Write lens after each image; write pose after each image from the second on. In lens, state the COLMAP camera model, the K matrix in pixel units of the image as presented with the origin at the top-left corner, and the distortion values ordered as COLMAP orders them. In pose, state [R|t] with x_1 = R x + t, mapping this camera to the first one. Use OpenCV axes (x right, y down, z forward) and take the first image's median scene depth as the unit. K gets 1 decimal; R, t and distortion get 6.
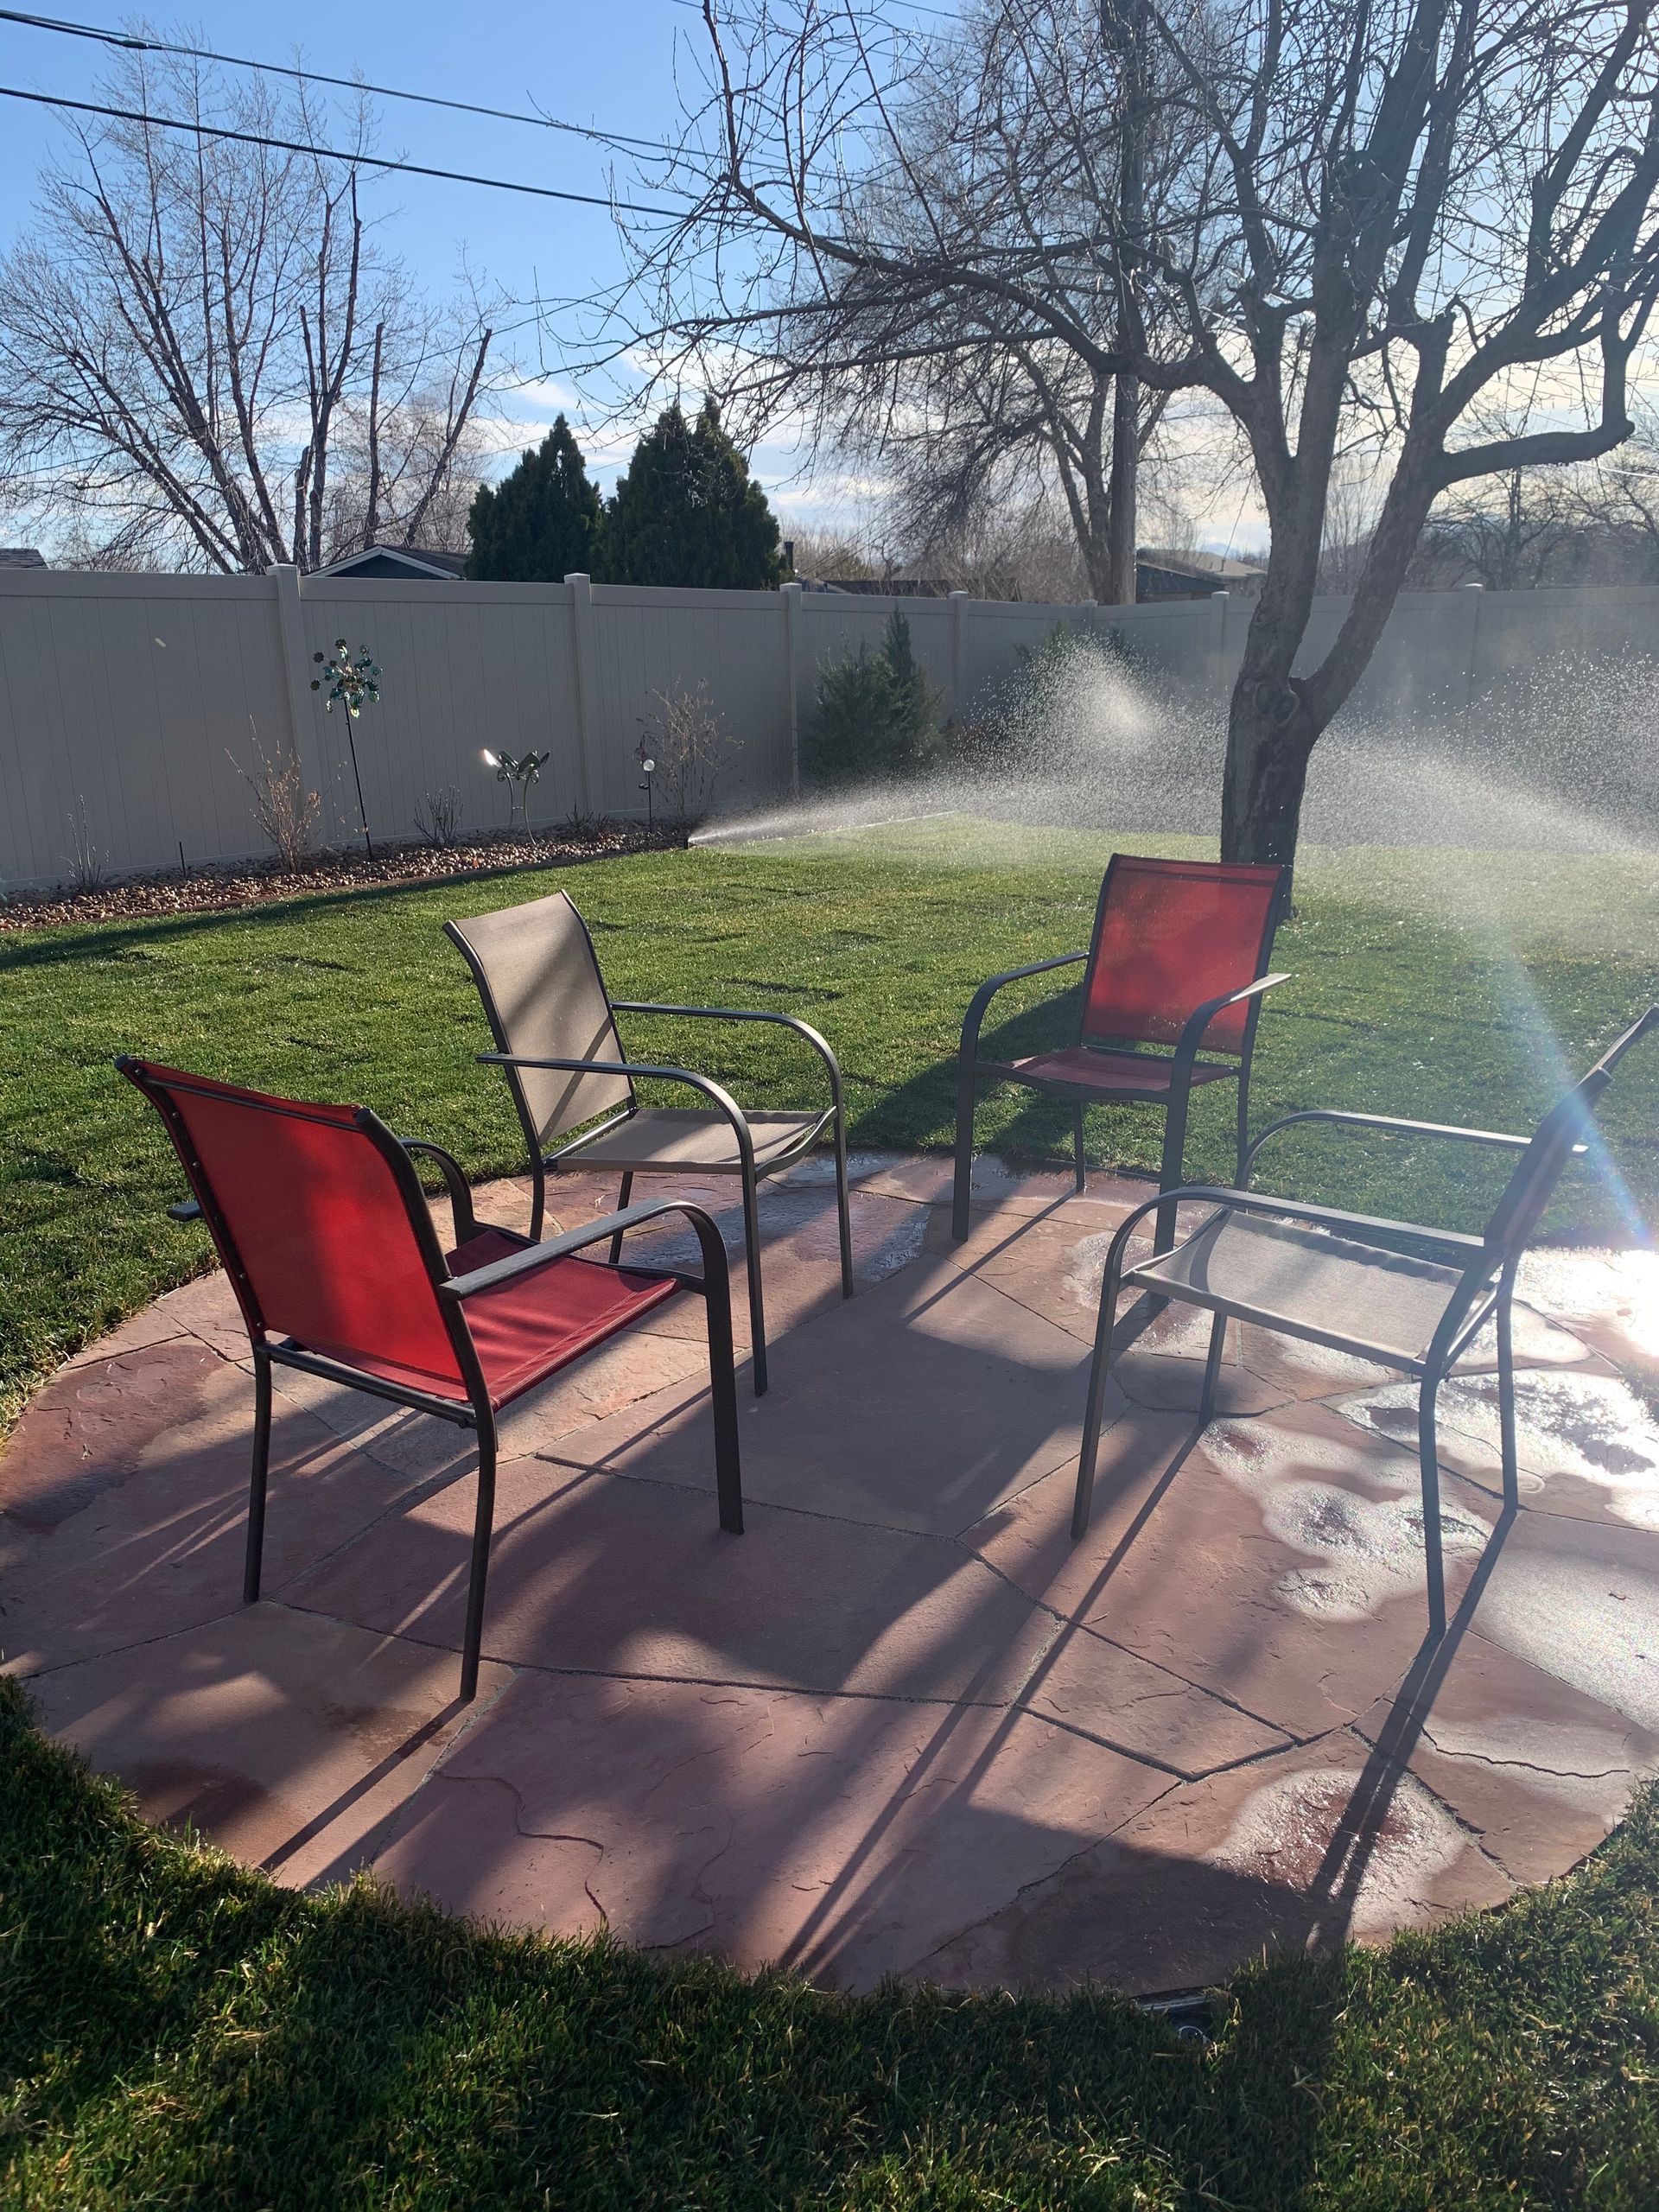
lens RADIAL K [[1696.5, 0, 832.6], [0, 1696.5, 1086.9], [0, 0, 1]] dist [0.019838, -0.022238]
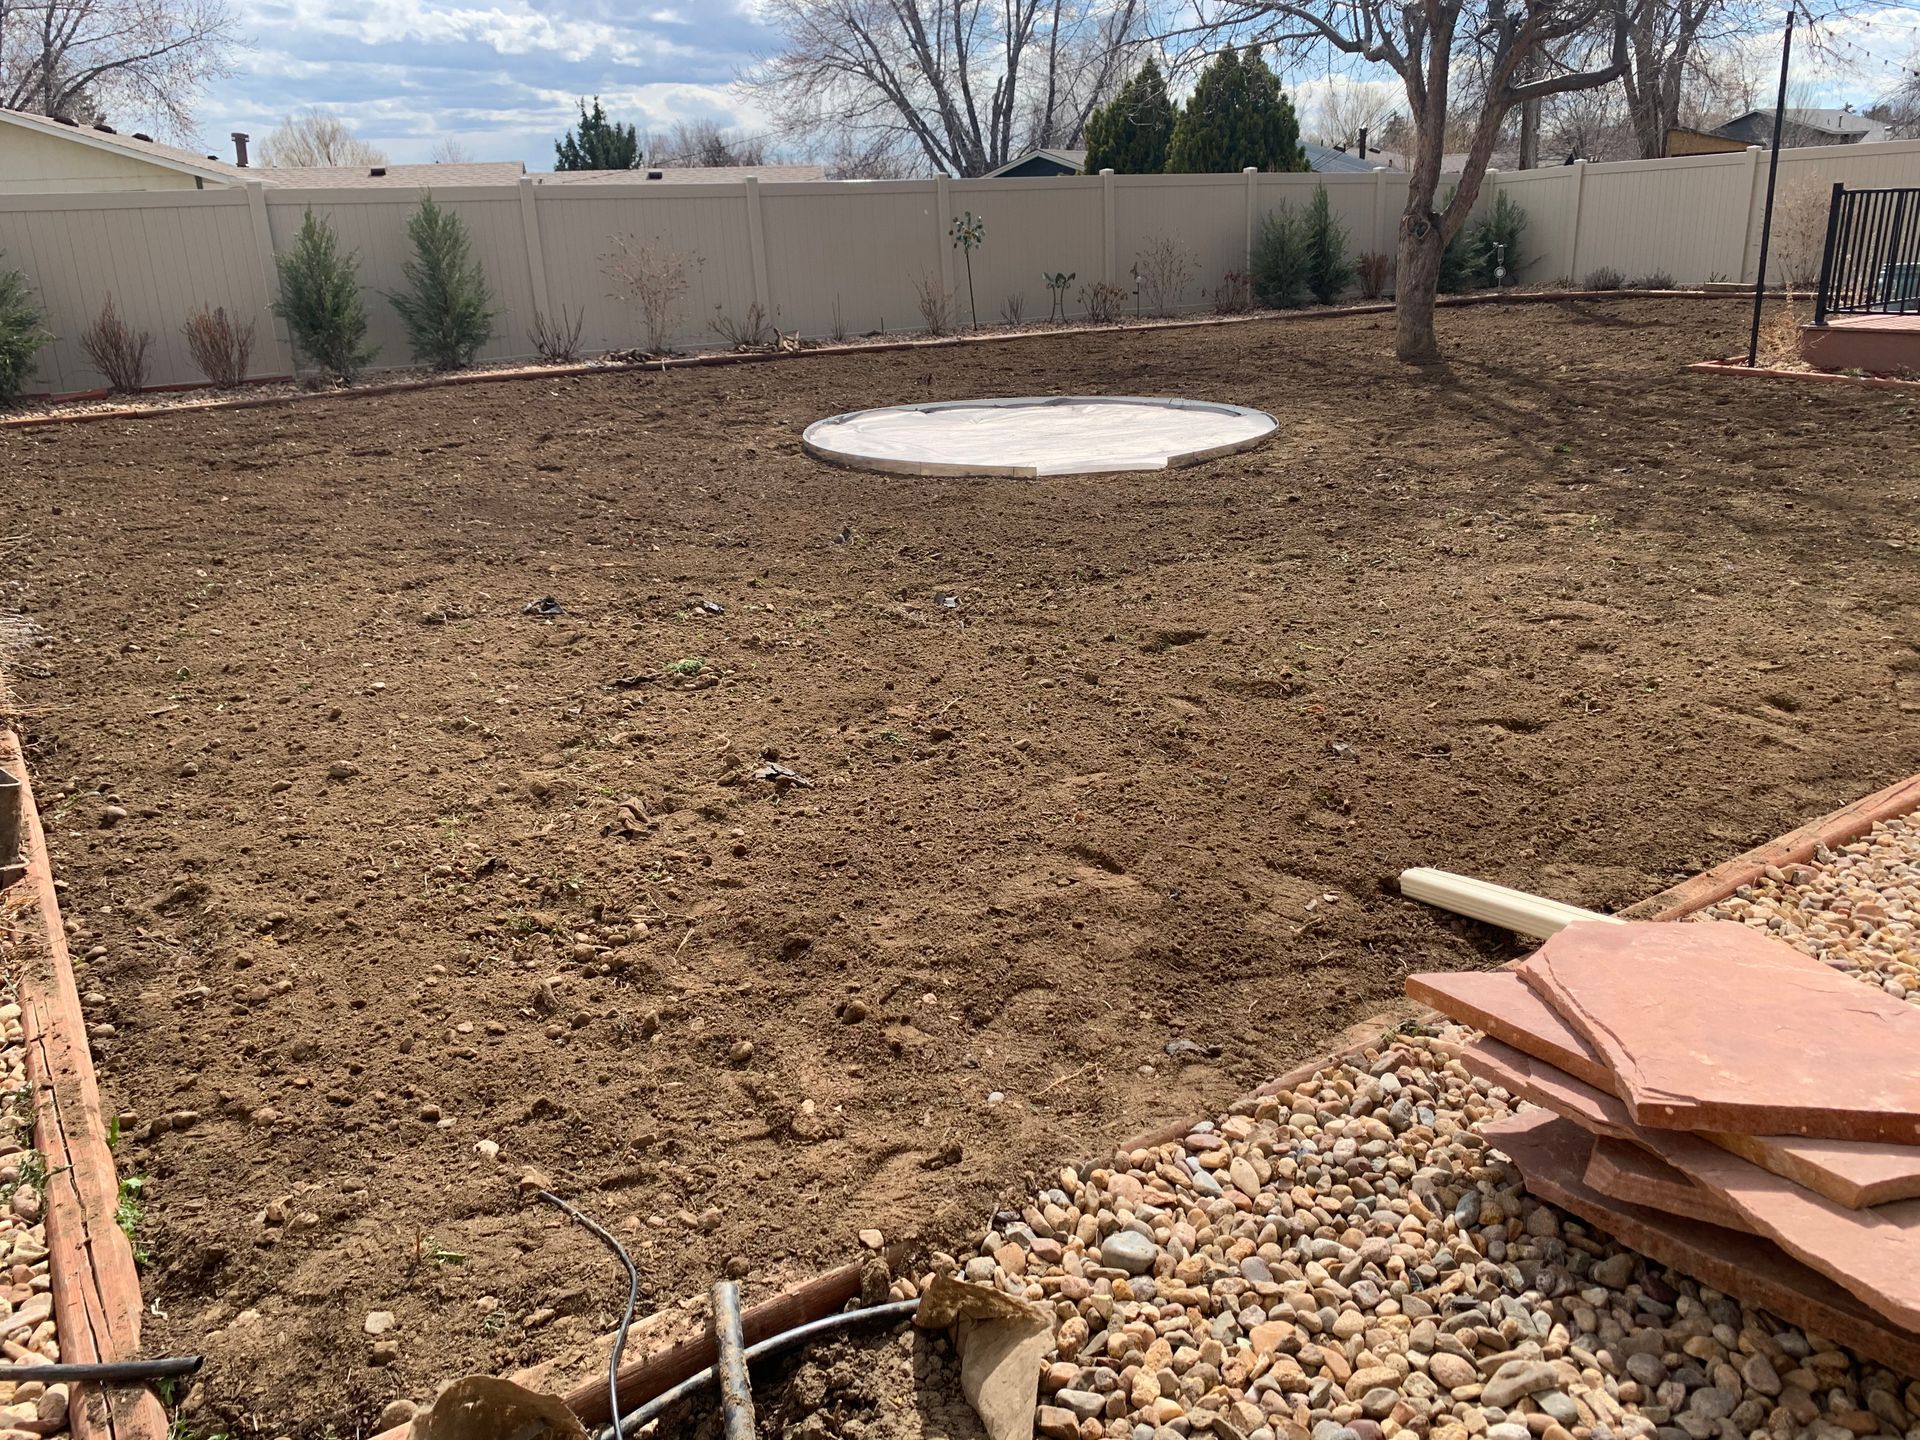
lens RADIAL K [[1472.6, 0, 945.2], [0, 1472.6, 715.3], [0, 0, 1]] dist [0.019838, -0.022238]
pose [[0.942757, 0.076984, -0.324473, 0.072652], [-0.054973, 0.995555, 0.076477, 0.047161], [0.328918, -0.054262, 0.942798, -0.163077]]
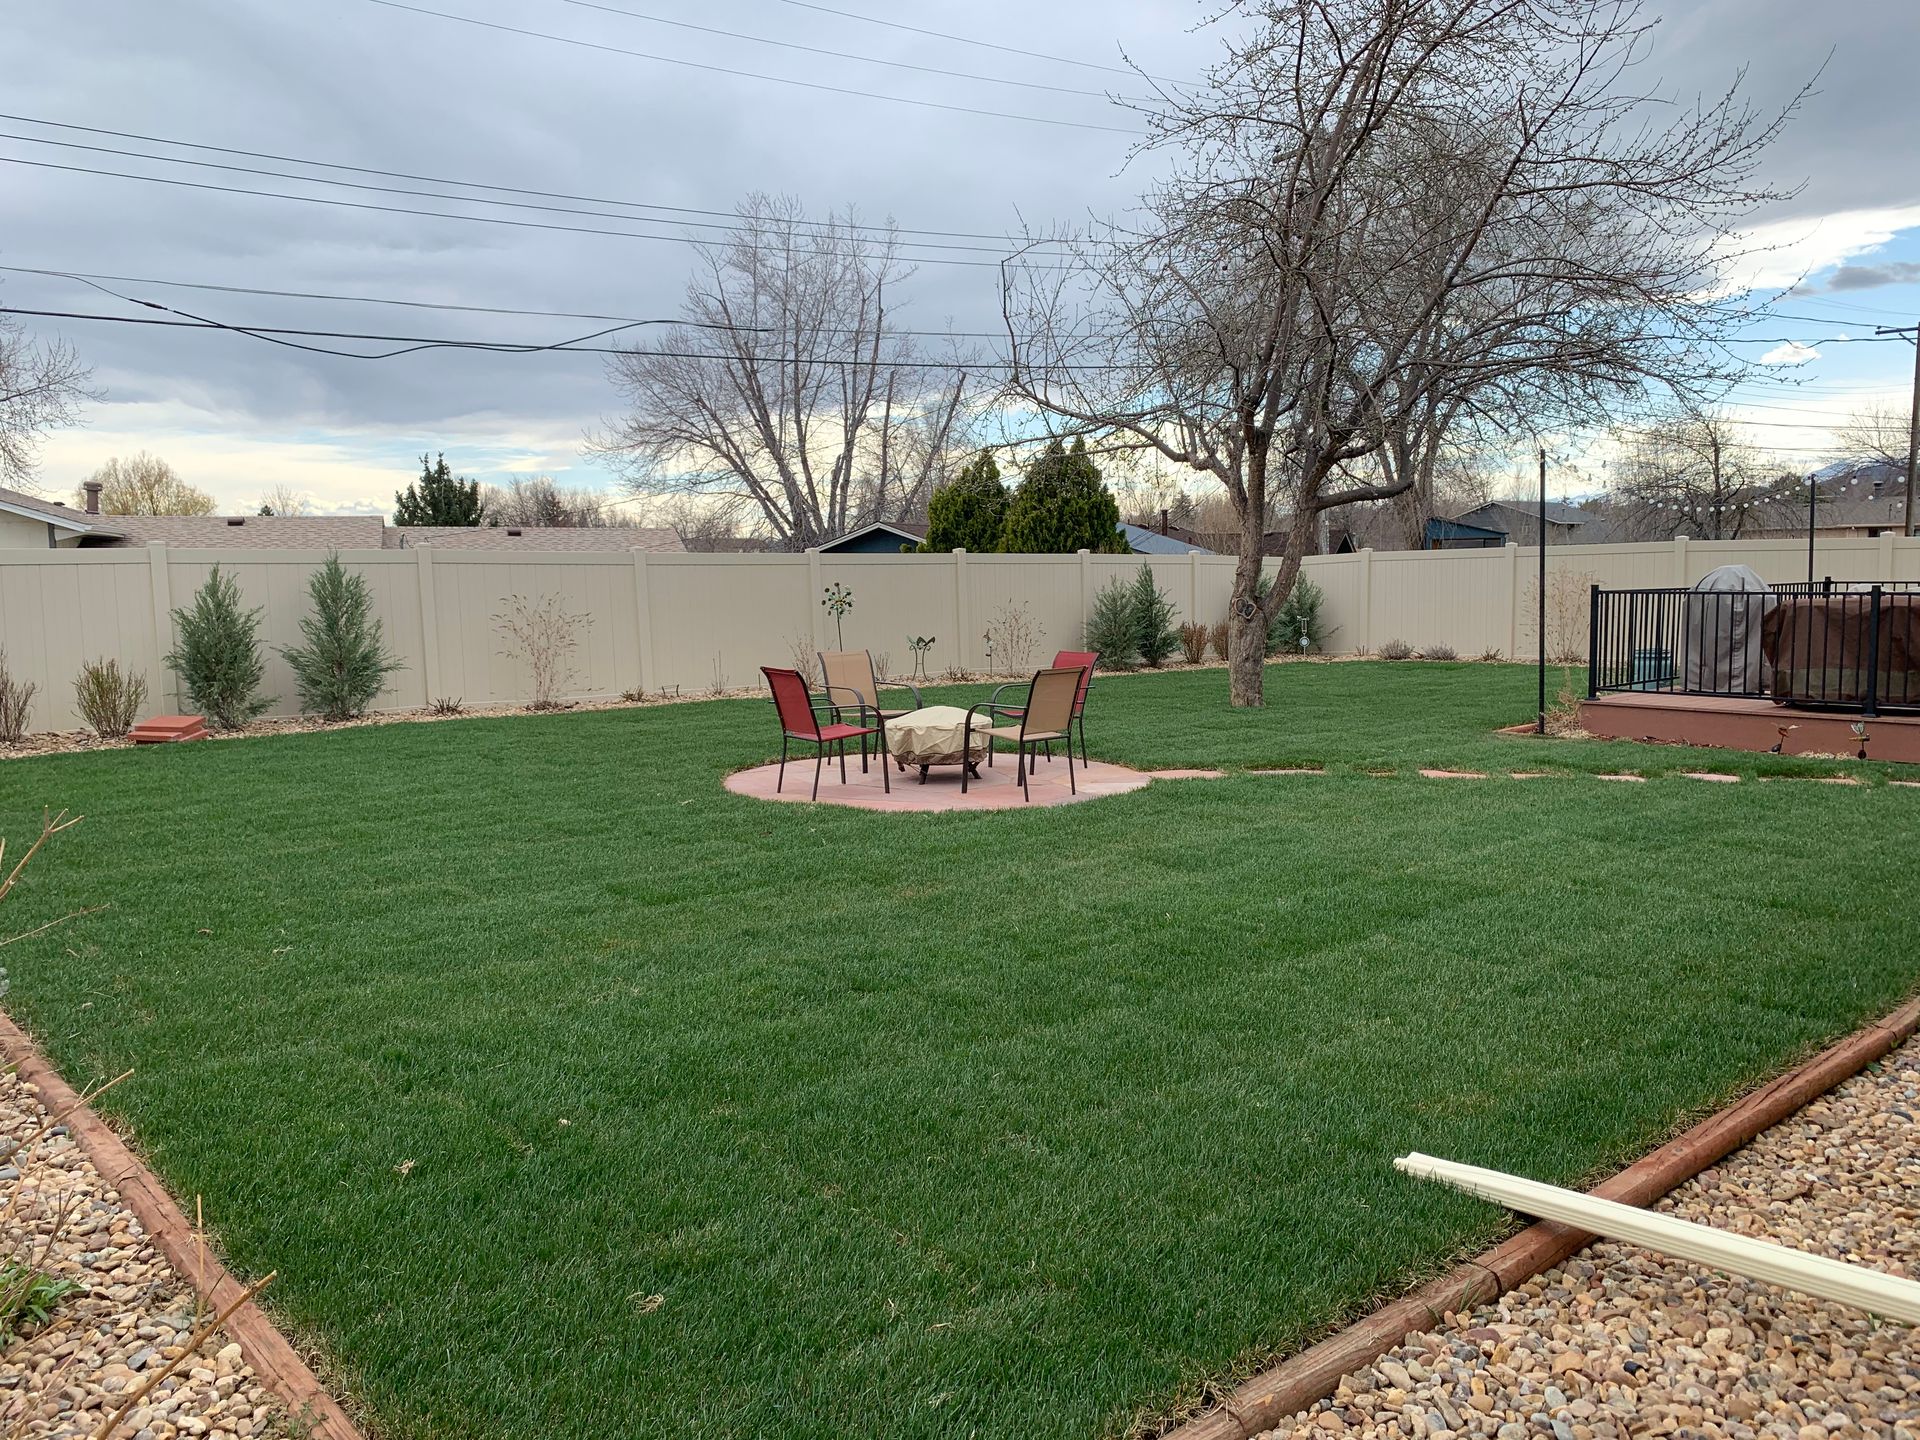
lens RADIAL K [[1472.6, 0, 964.3], [0, 1472.6, 715.5], [0, 0, 1]] dist [0.019838, -0.022238]
pose [[0.978870, 0.013536, -0.204036, 0.062379], [-0.046507, 0.986395, -0.157679, 0.046813], [0.199125, 0.163836, 0.966182, -0.182894]]
